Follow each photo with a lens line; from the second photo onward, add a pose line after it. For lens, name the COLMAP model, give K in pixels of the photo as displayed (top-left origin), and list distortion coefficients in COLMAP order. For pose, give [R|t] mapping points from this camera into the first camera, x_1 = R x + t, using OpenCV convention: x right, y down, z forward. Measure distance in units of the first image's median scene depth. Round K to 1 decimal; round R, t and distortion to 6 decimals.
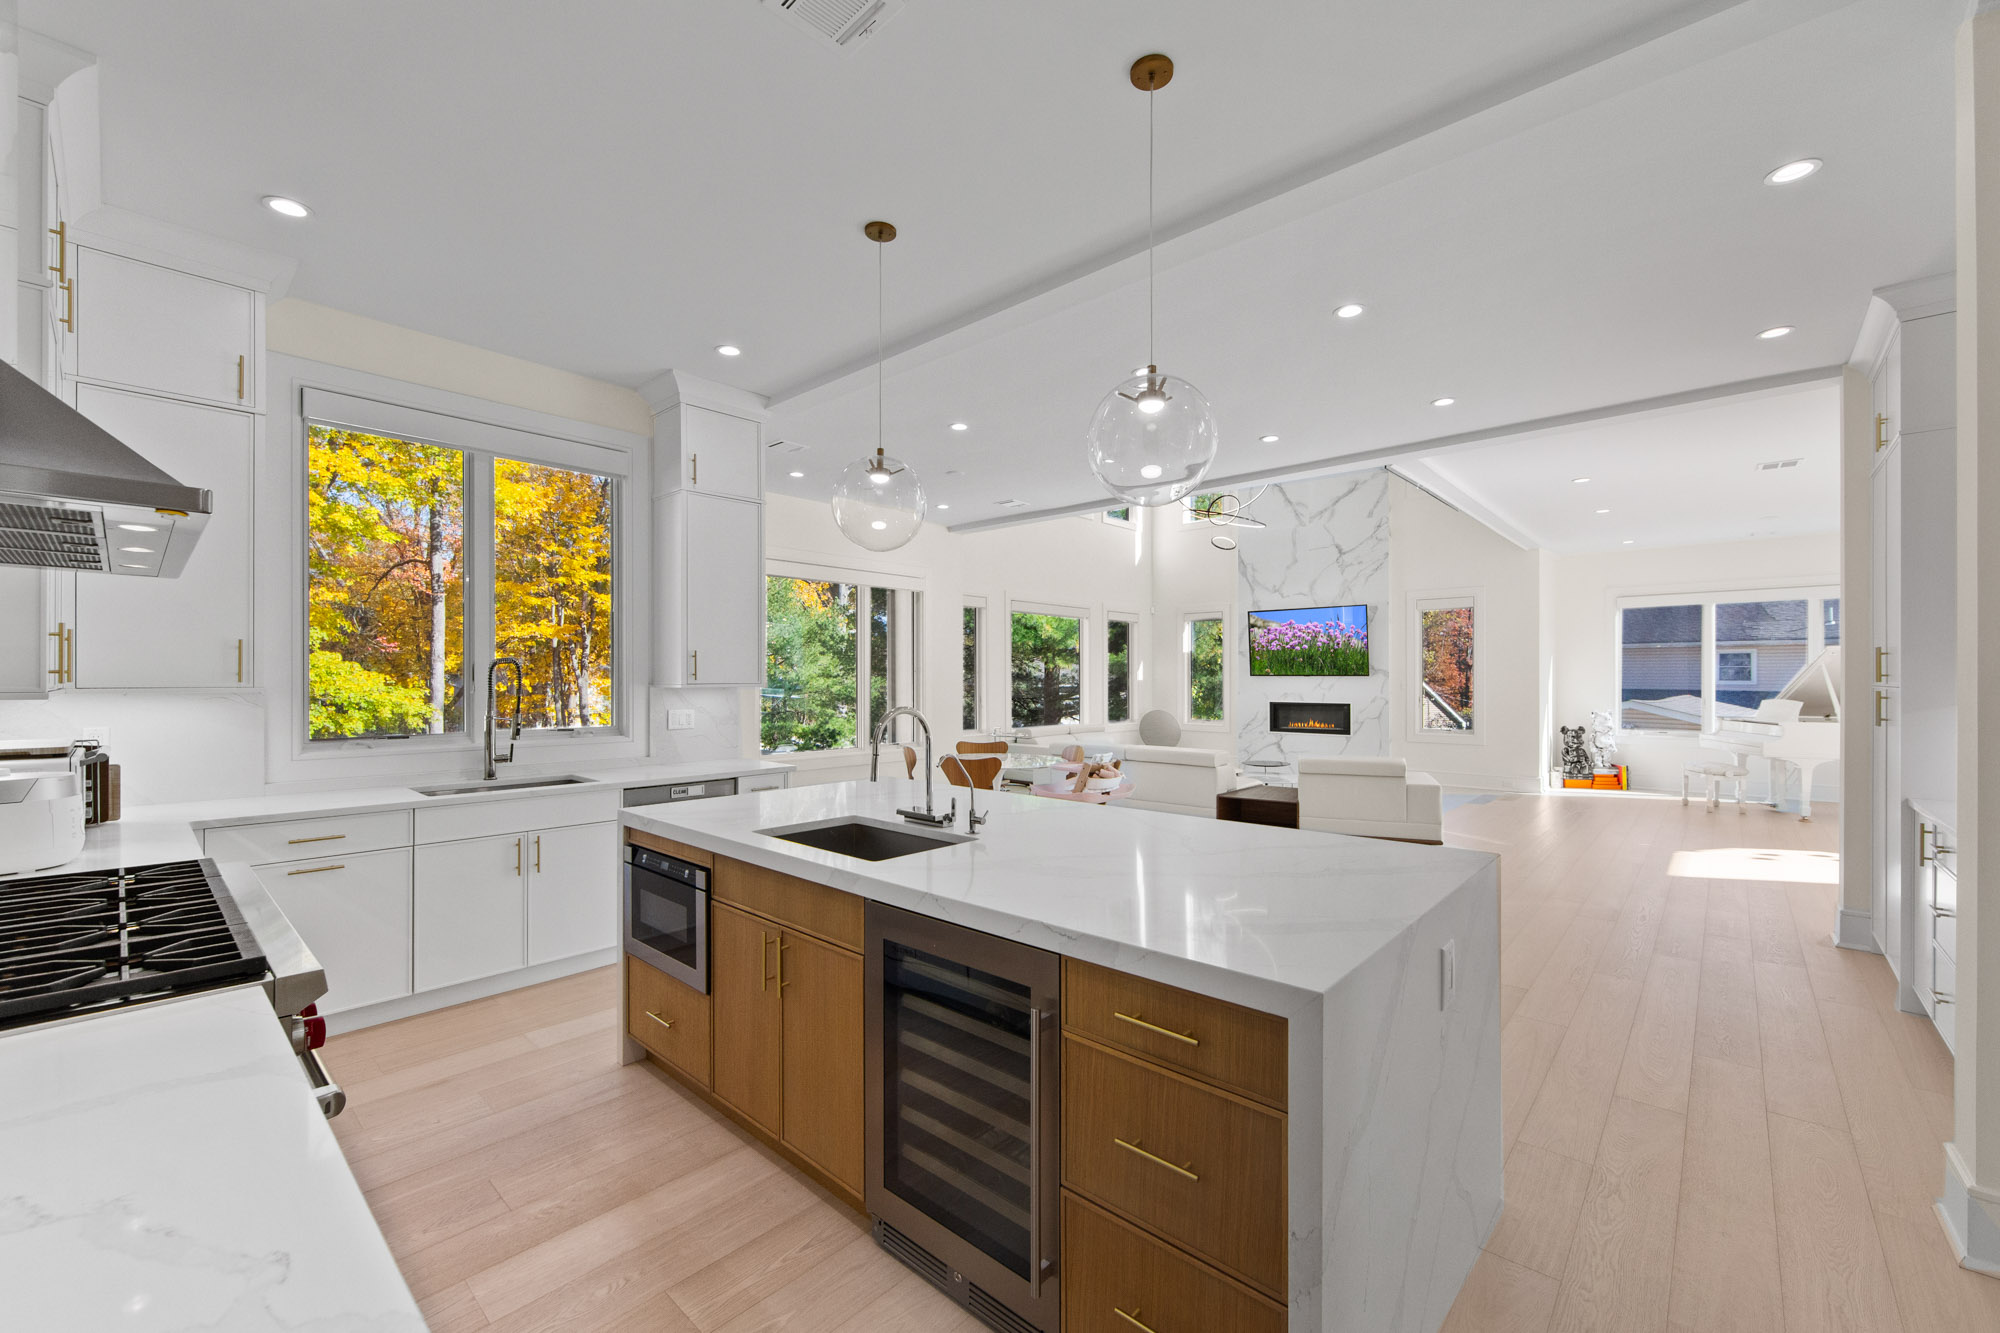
lens RADIAL K [[793.0, 0, 1006.6], [0, 793.0, 671.9], [0, 0, 1]] dist [-0.002337, -0.000290]
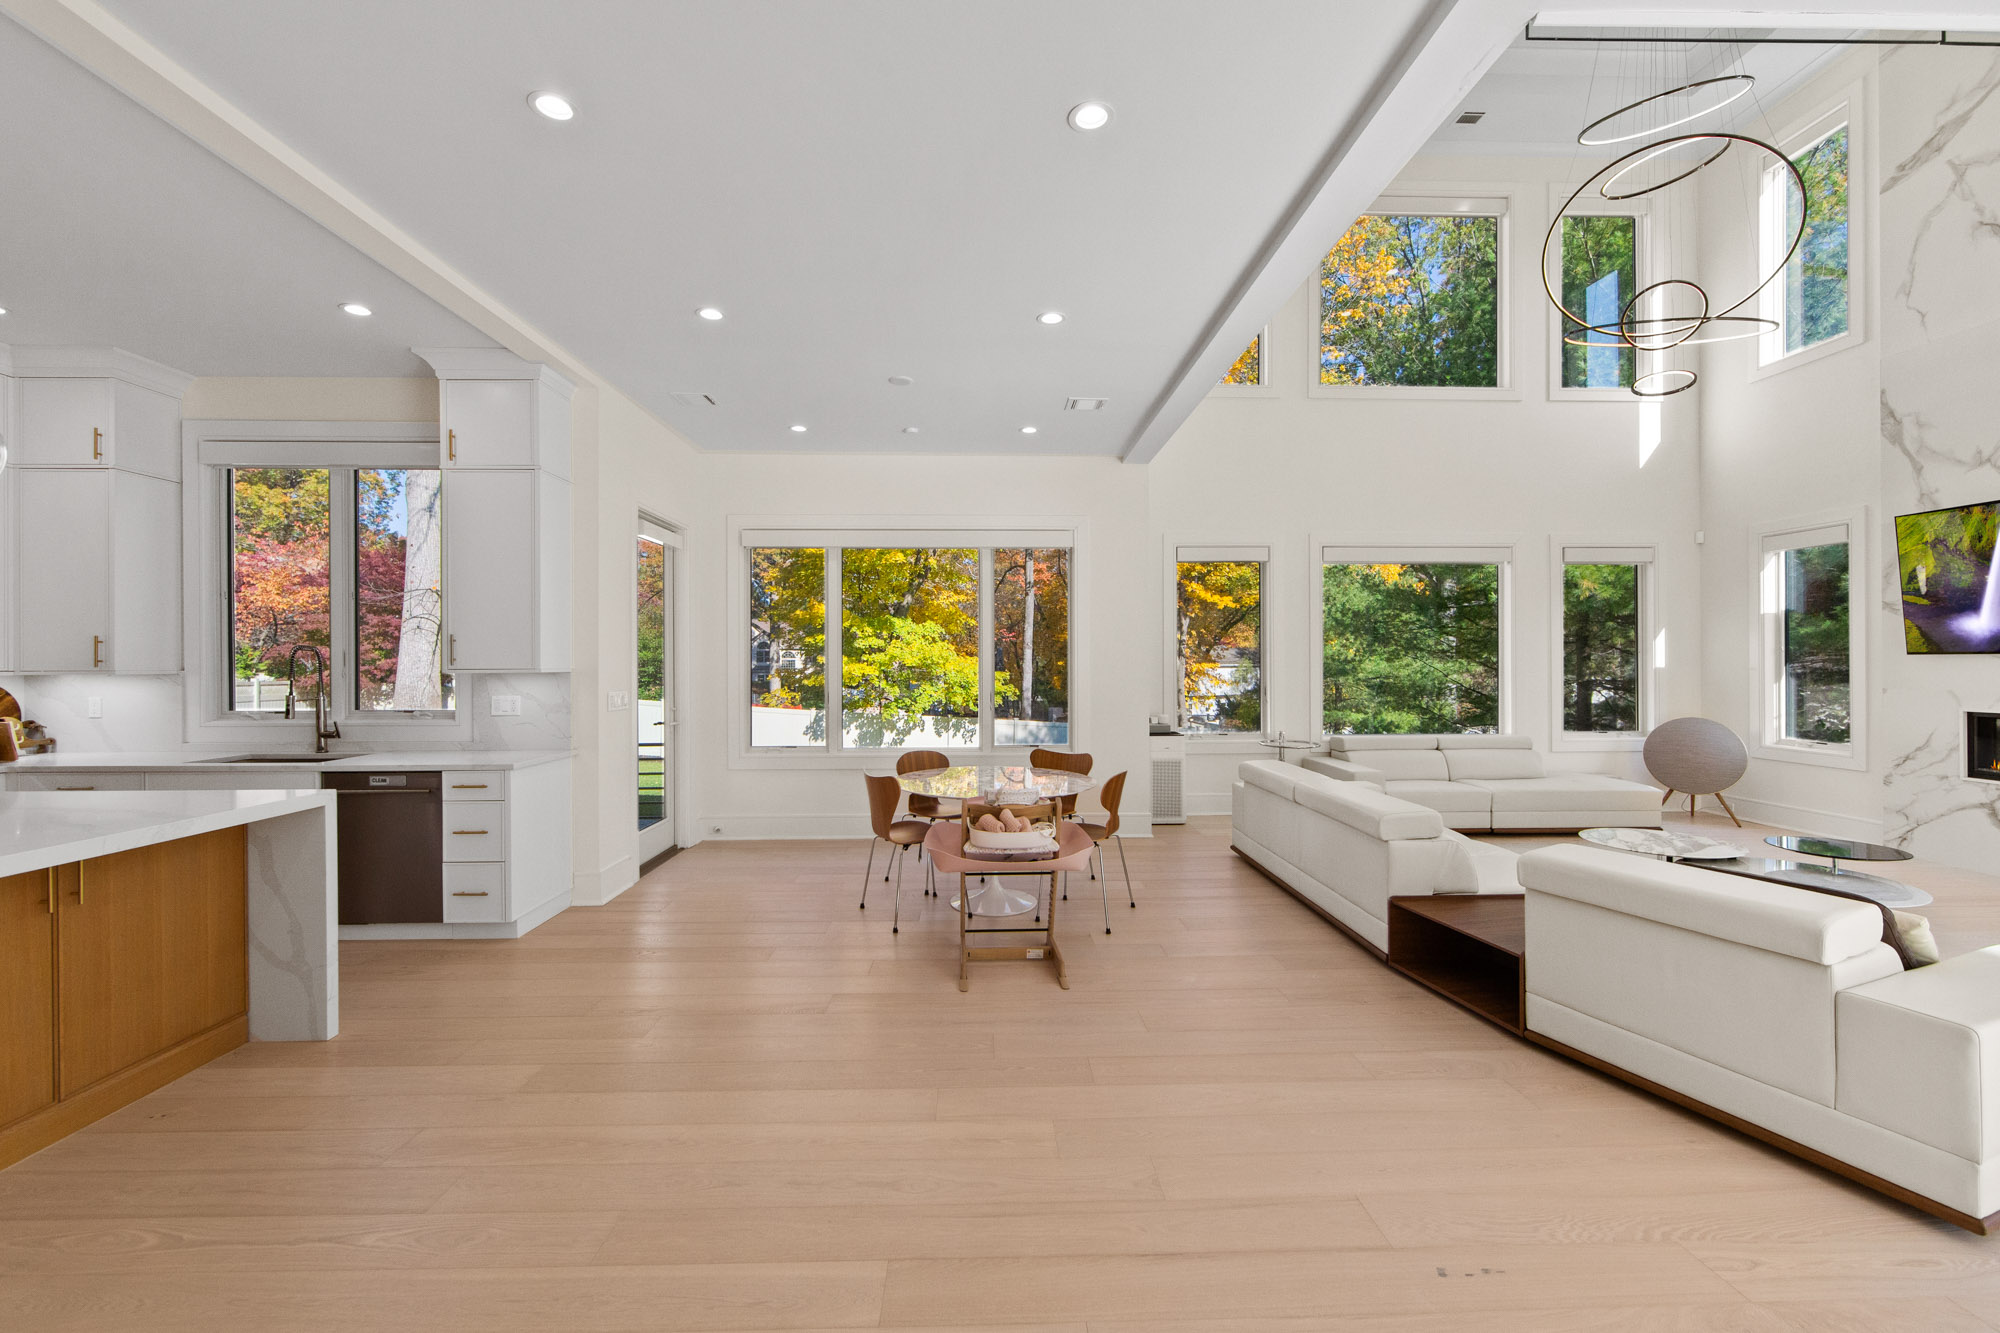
lens RADIAL K [[793.0, 0, 1004.2], [0, 793.0, 659.8], [0, 0, 1]] dist [-0.002337, -0.000290]
pose [[0.693643, -0.004958, -0.720302, 0.549522], [0.009093, 0.999957, 0.001874, 0.005894], [0.720262, -0.007850, 0.693658, 0.590794]]
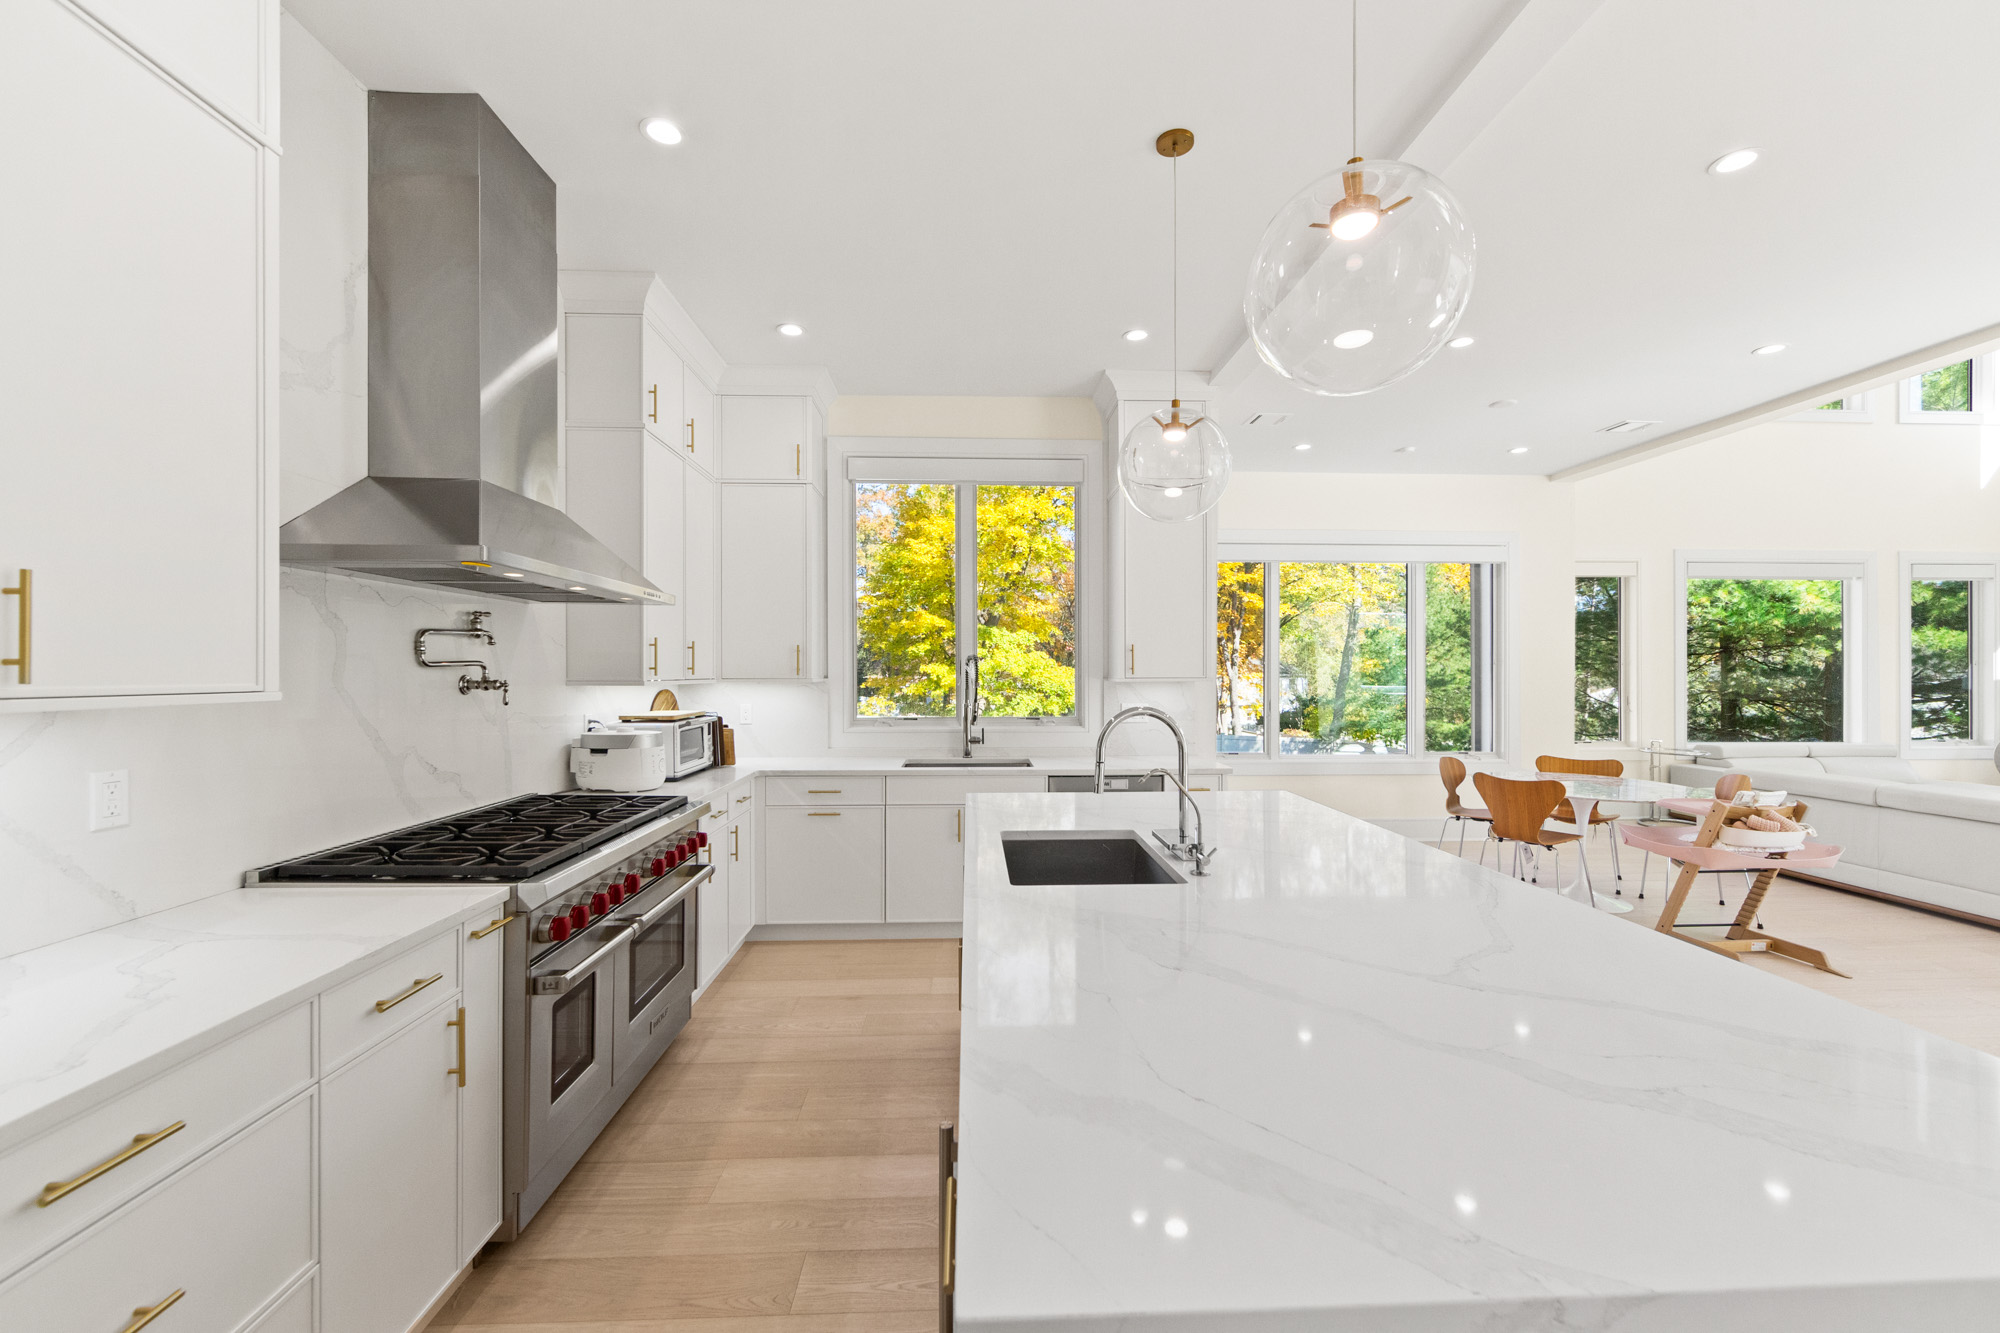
lens RADIAL K [[793.0, 0, 1002.9], [0, 793.0, 671.8], [0, 0, 1]] dist [-0.002337, -0.000290]
pose [[0.704213, 0.000782, -0.709988, 0.146938], [0.004891, 0.999970, 0.005953, 0.000438], [0.709972, -0.007664, 0.704188, 0.129993]]
